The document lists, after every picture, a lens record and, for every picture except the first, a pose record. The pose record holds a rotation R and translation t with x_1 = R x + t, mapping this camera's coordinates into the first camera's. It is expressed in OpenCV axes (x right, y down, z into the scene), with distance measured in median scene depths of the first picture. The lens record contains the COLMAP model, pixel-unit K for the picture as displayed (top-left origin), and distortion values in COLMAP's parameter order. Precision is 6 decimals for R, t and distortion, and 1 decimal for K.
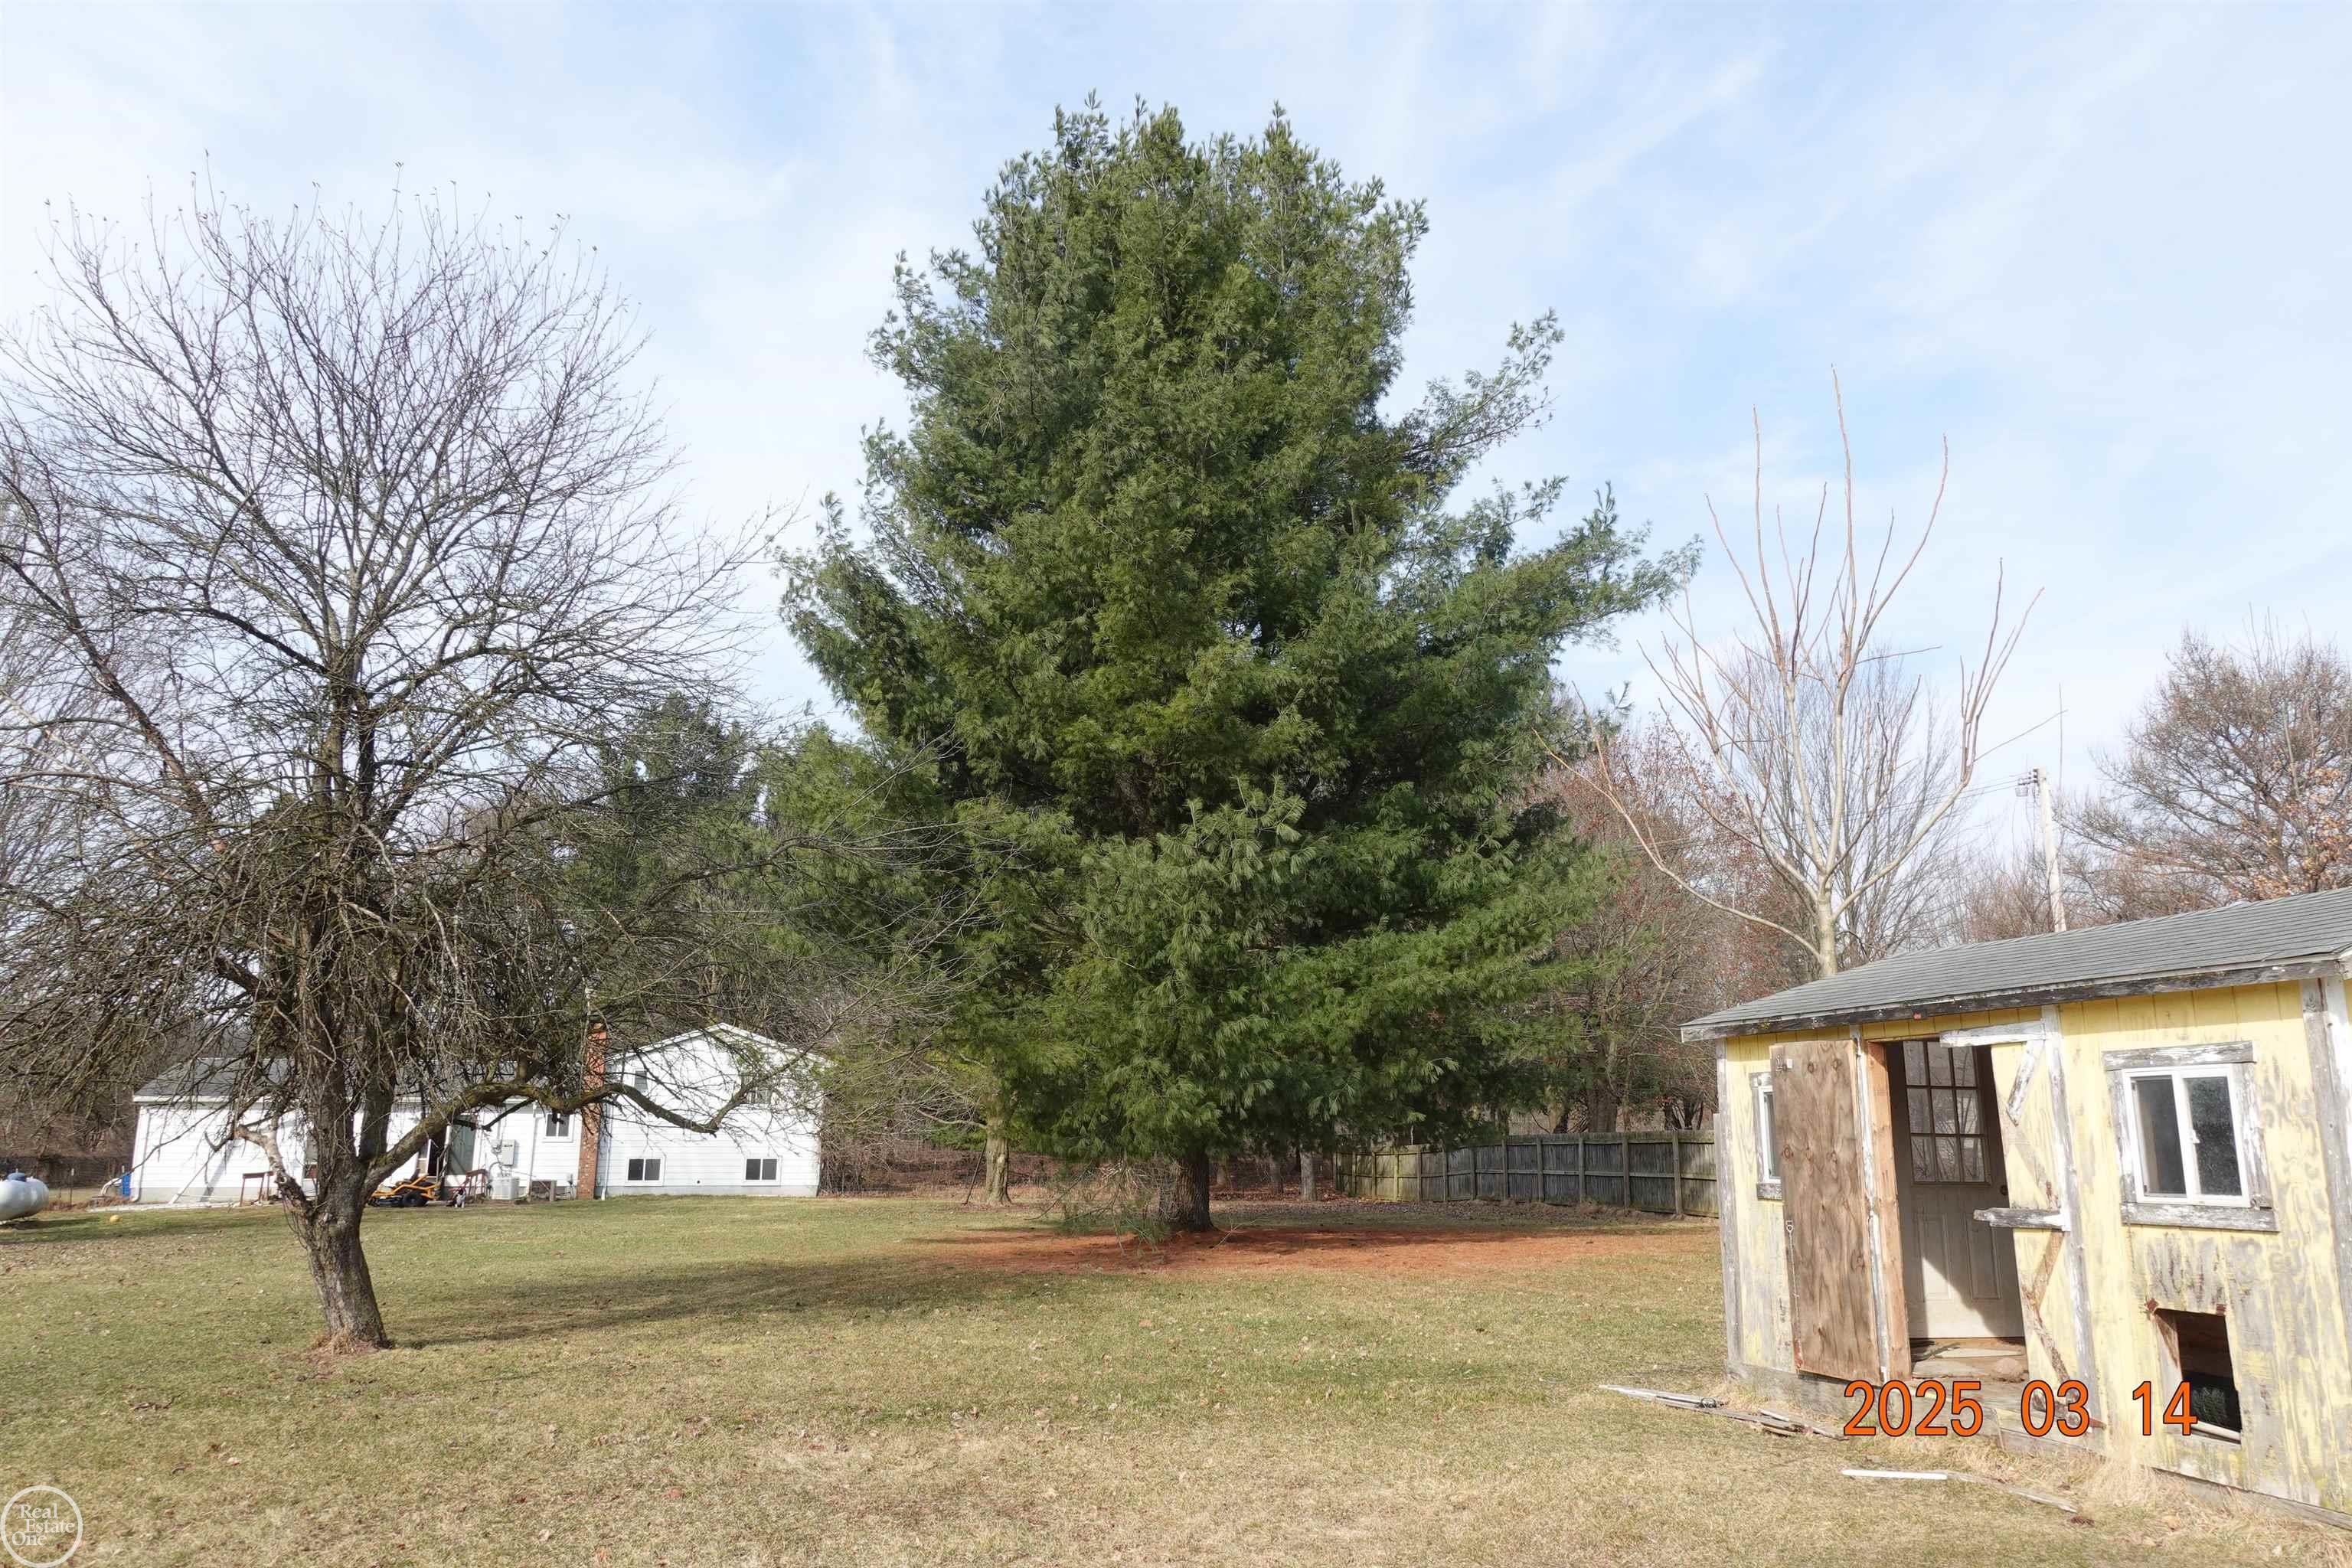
lens RADIAL K [[1626.3, 0, 1176.0], [0, 1626.3, 784.0], [0, 0, 1]] dist [0.028821, 0.002051]
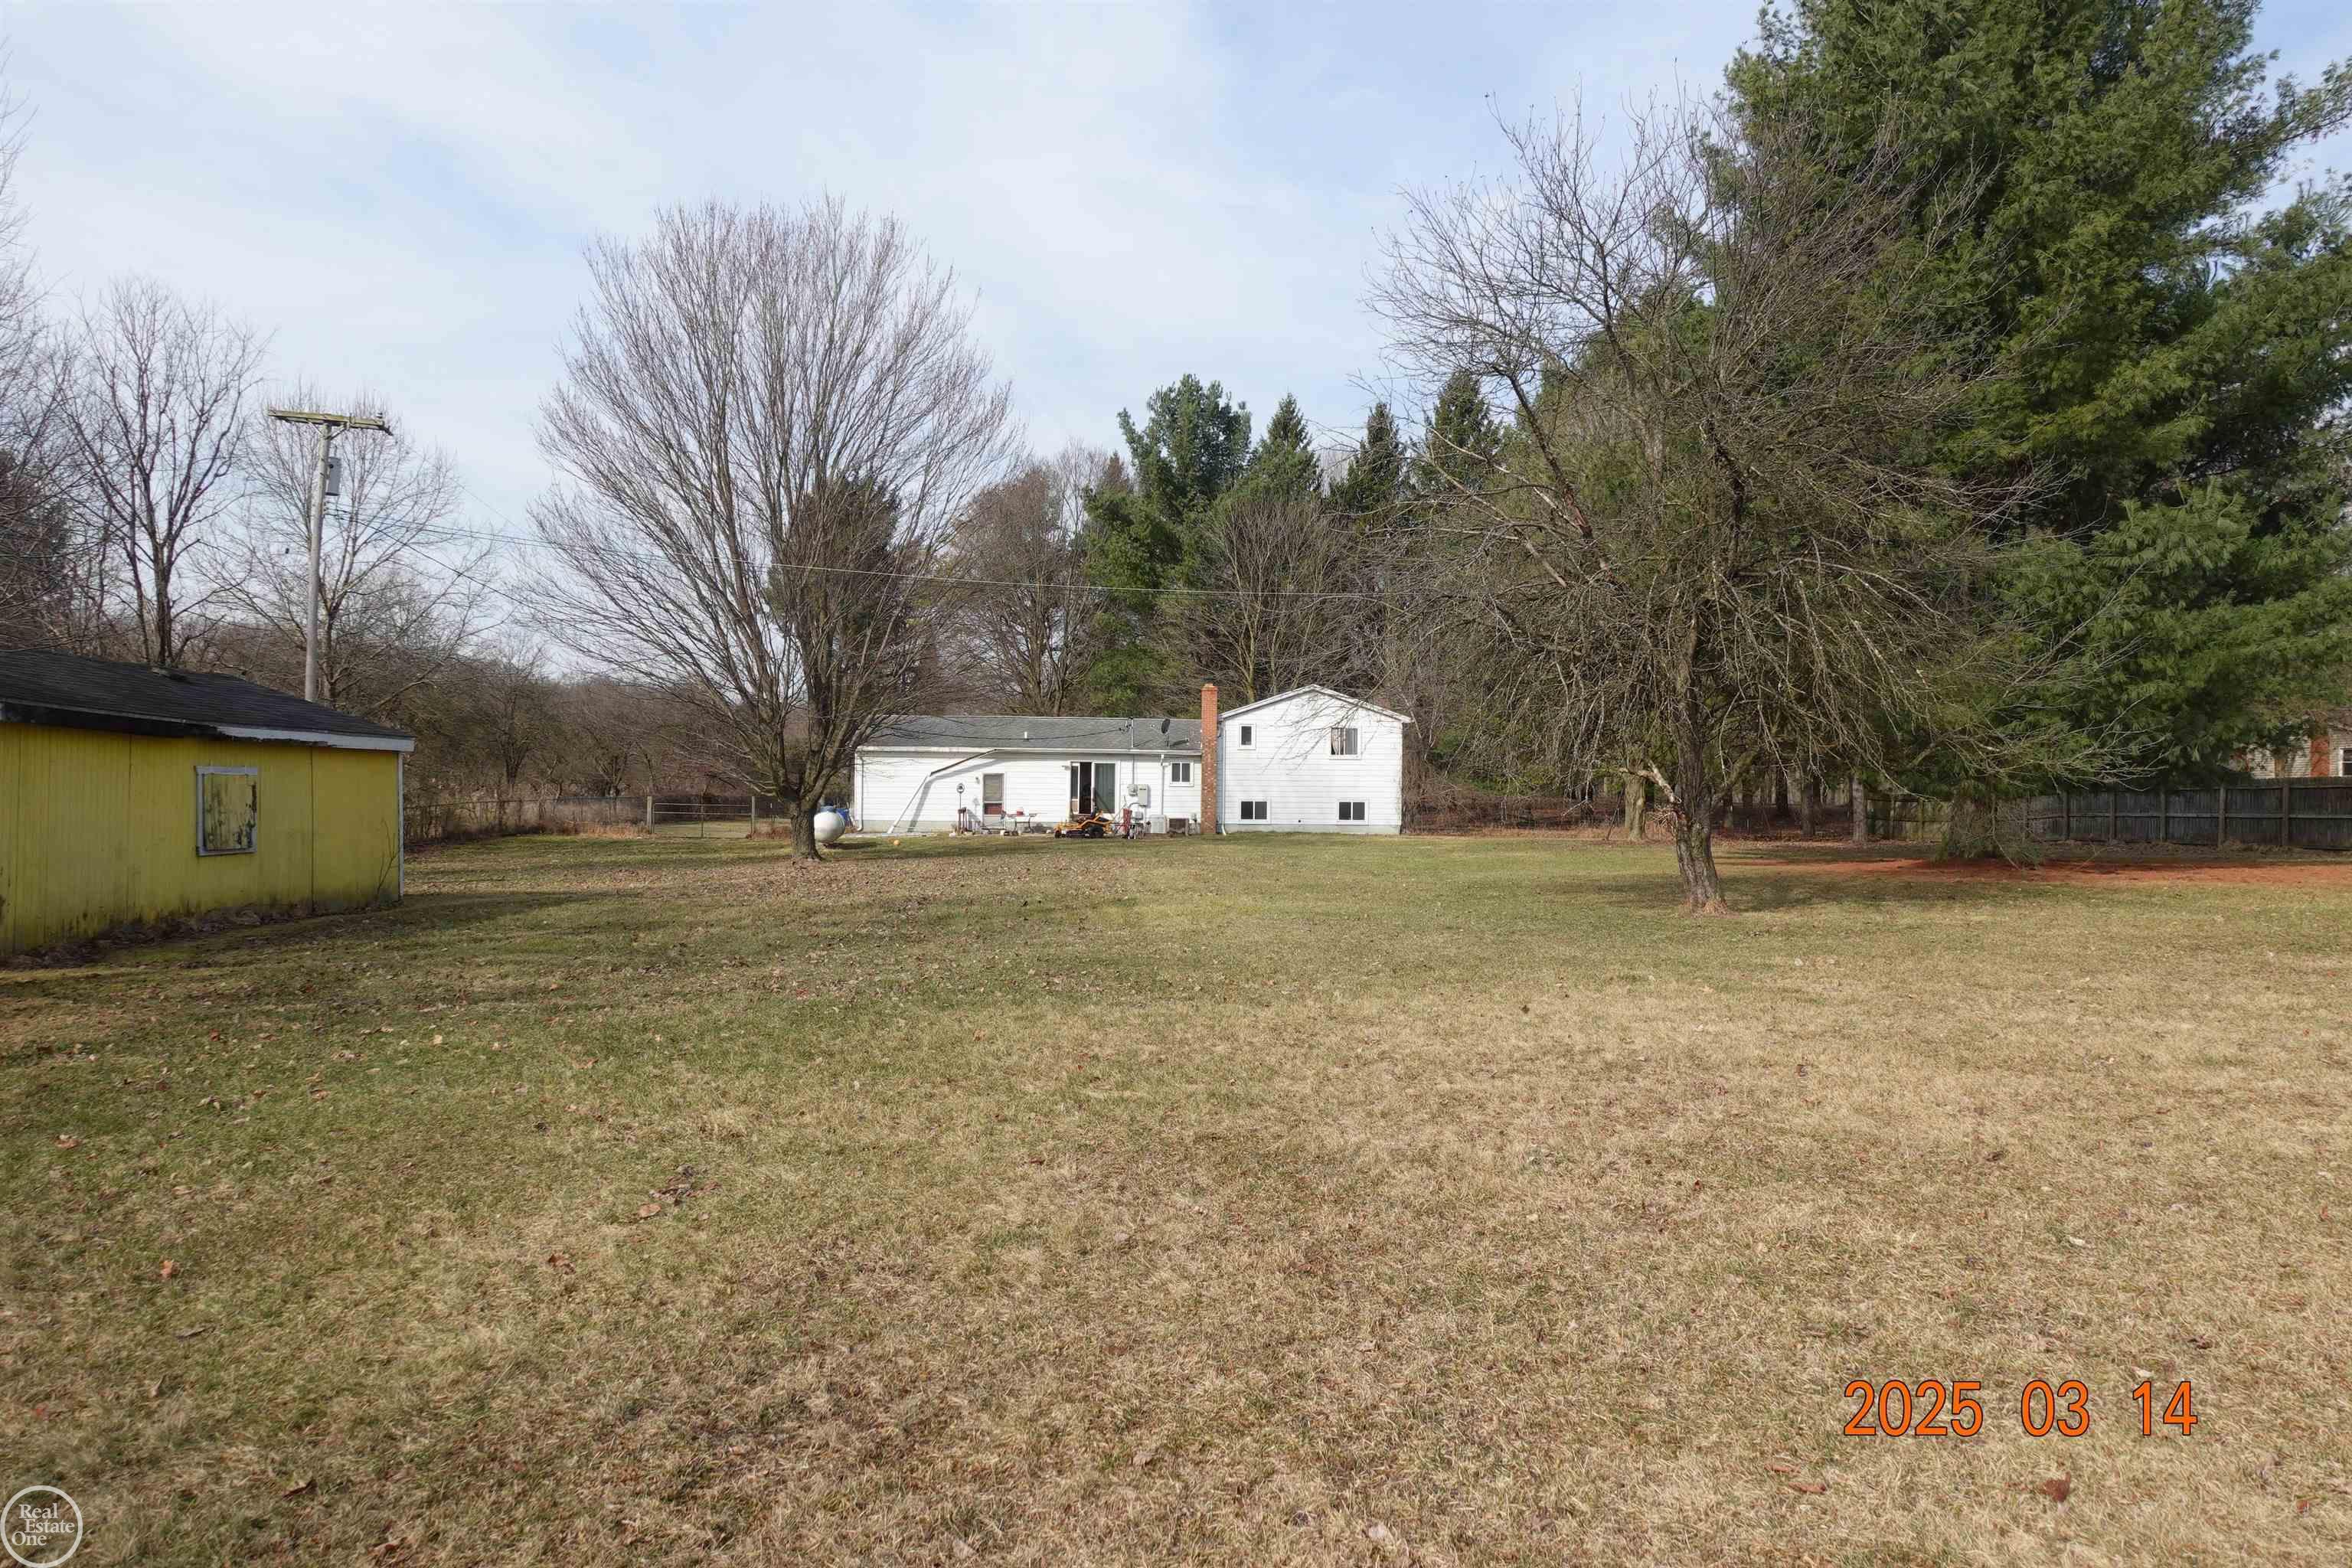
lens RADIAL K [[1627.0, 0, 1176.0], [0, 1627.0, 784.0], [0, 0, 1]] dist [-0.005831, 0.001085]
pose [[0.980126, 0.000489, -0.198376, -0.157301], [0.041122, 0.977775, 0.205586, -0.021328], [0.194067, -0.209658, 0.958322, -0.111579]]
